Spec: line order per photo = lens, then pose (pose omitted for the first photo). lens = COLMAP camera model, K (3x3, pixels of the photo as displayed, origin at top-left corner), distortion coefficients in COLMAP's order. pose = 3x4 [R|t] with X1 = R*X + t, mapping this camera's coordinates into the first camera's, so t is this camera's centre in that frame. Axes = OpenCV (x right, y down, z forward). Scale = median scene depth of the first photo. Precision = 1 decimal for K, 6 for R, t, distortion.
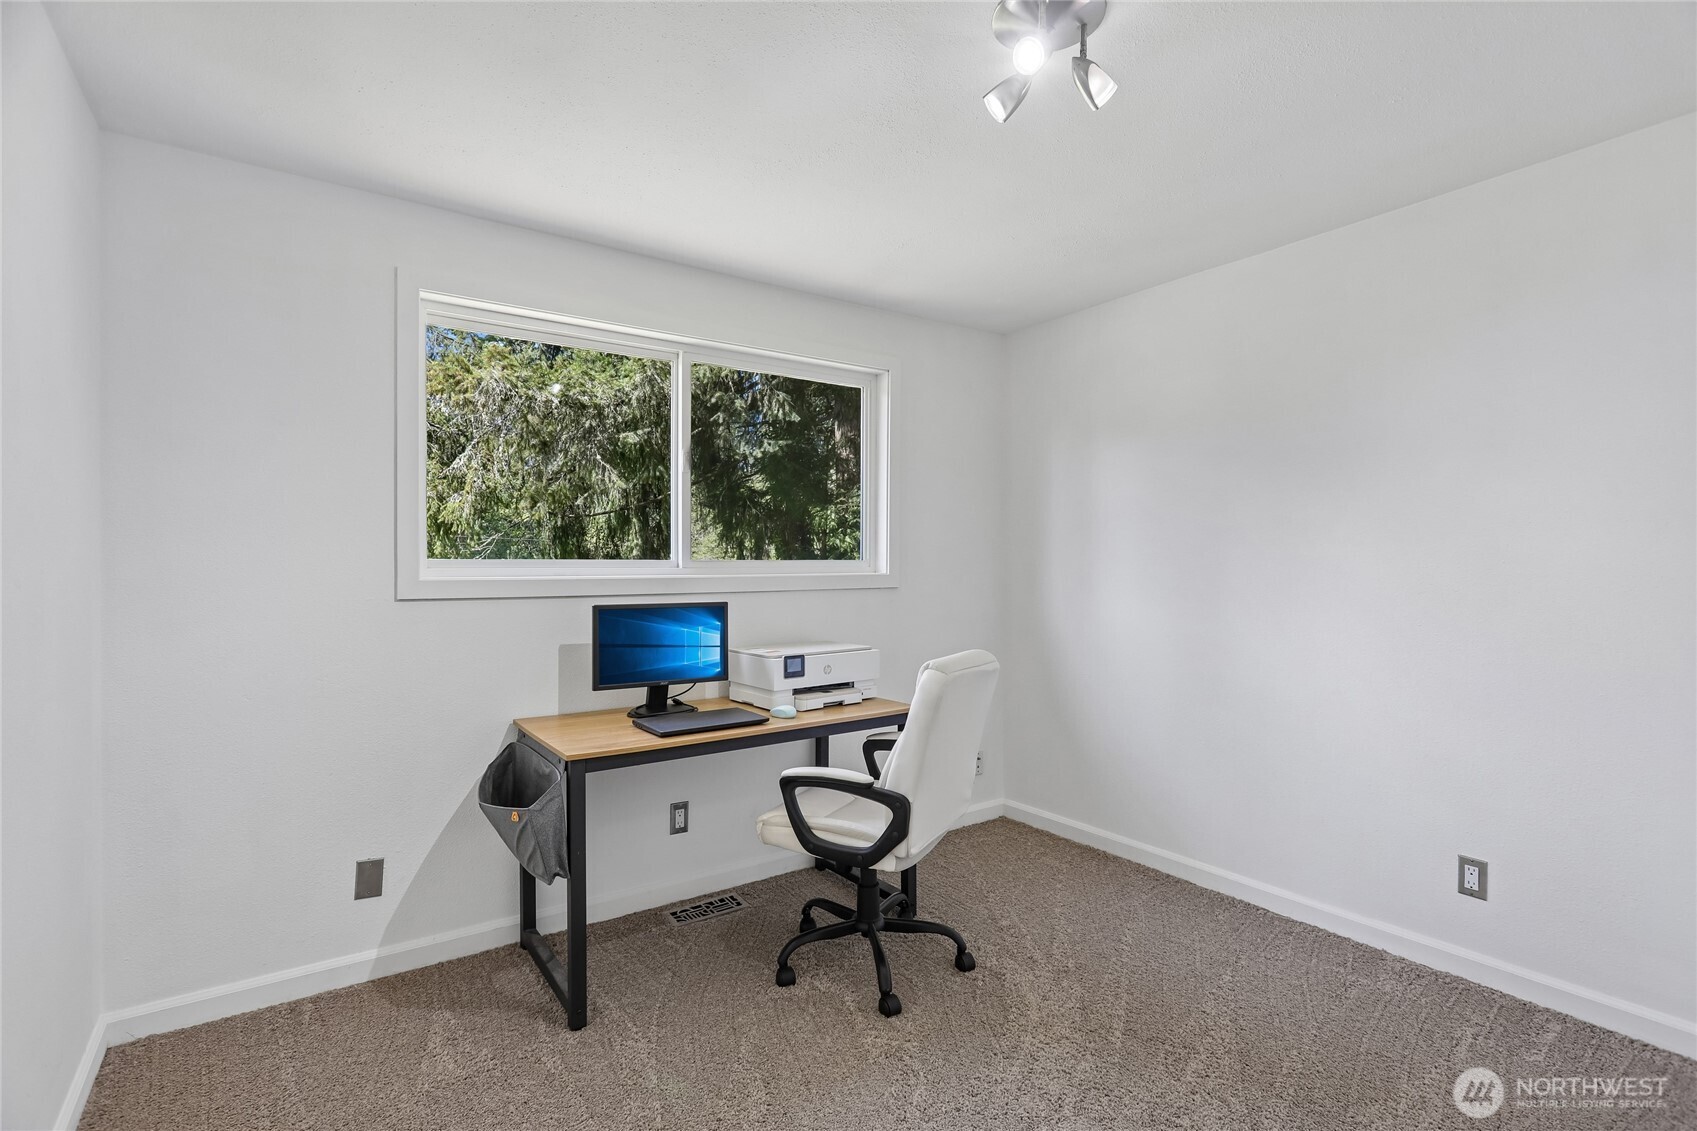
lens RADIAL K [[801.8, 0, 849.5], [0, 801.8, 556.4], [0, 0, 1]] dist [-0.005289, 0.003851]
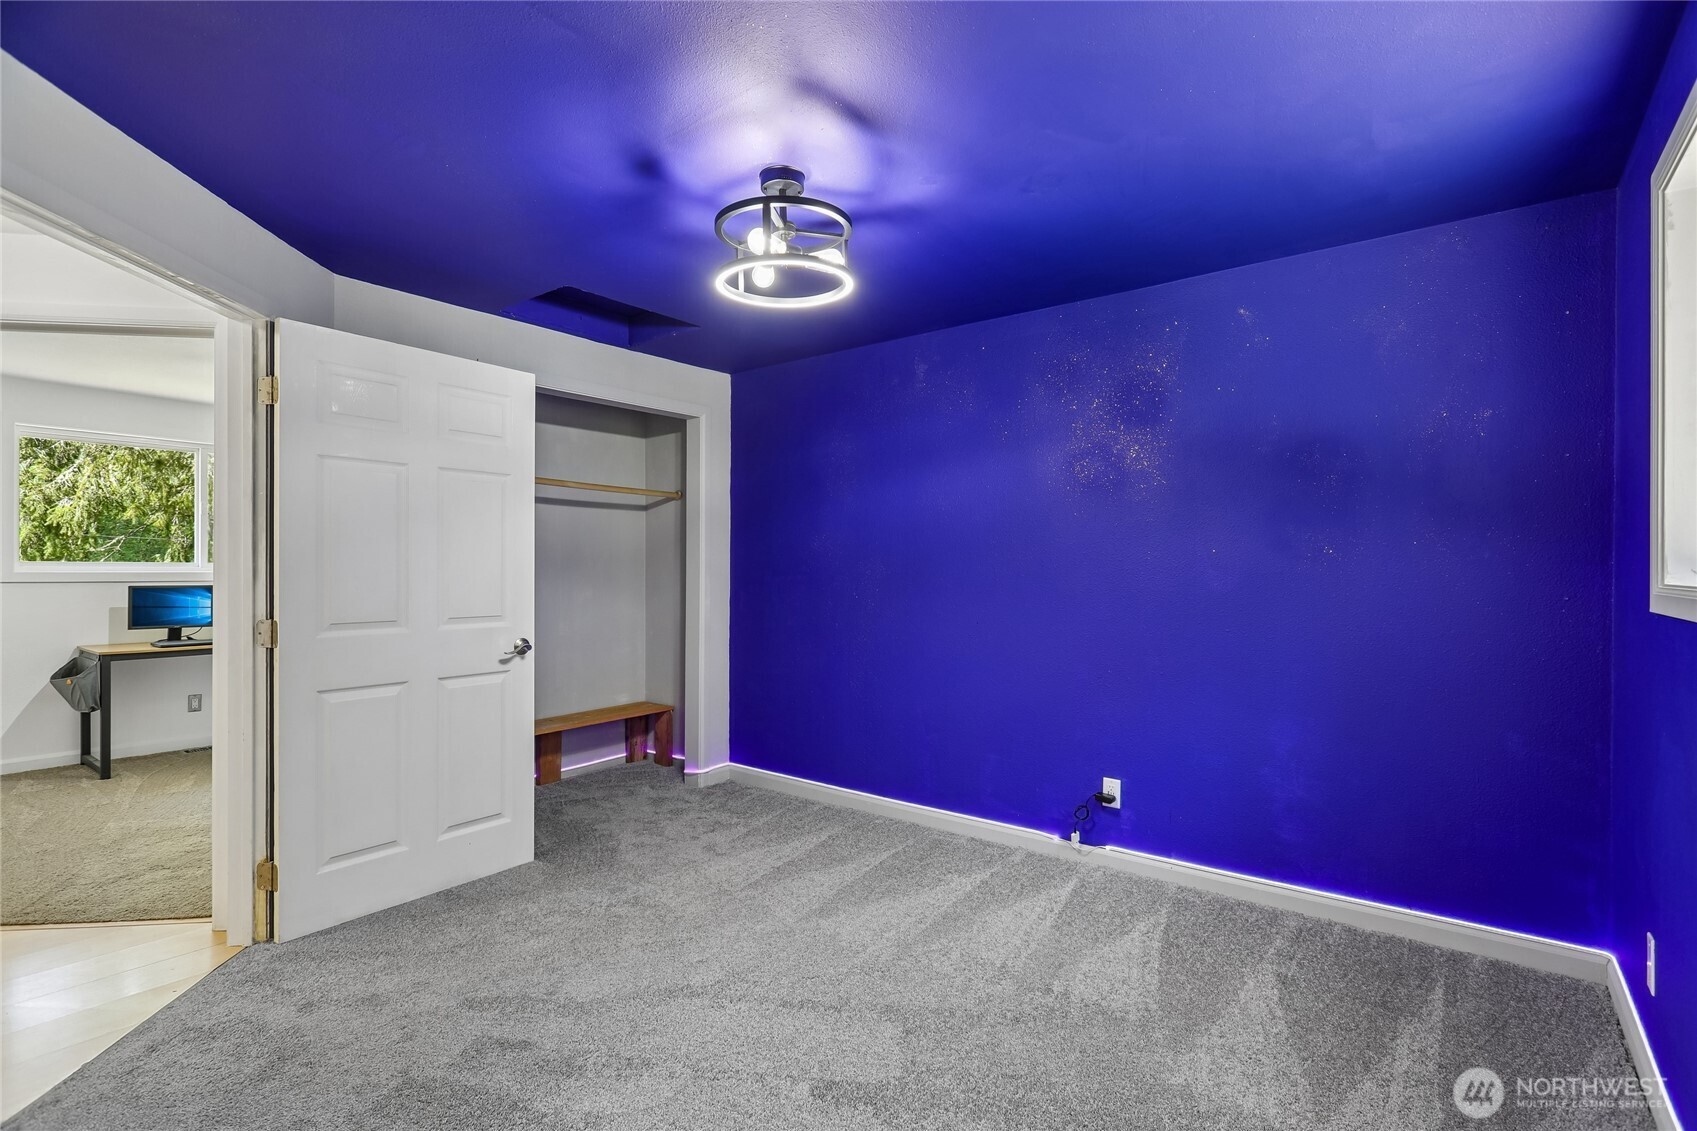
lens RADIAL K [[801.8, 0, 850.1], [0, 801.8, 567.2], [0, 0, 1]] dist [-0.005289, 0.003851]
pose [[0.953740, 0.004572, 0.300599, 0.710562], [-0.007139, 0.999947, 0.007441, -0.009614], [-0.300549, -0.009243, 0.953722, -1.275144]]
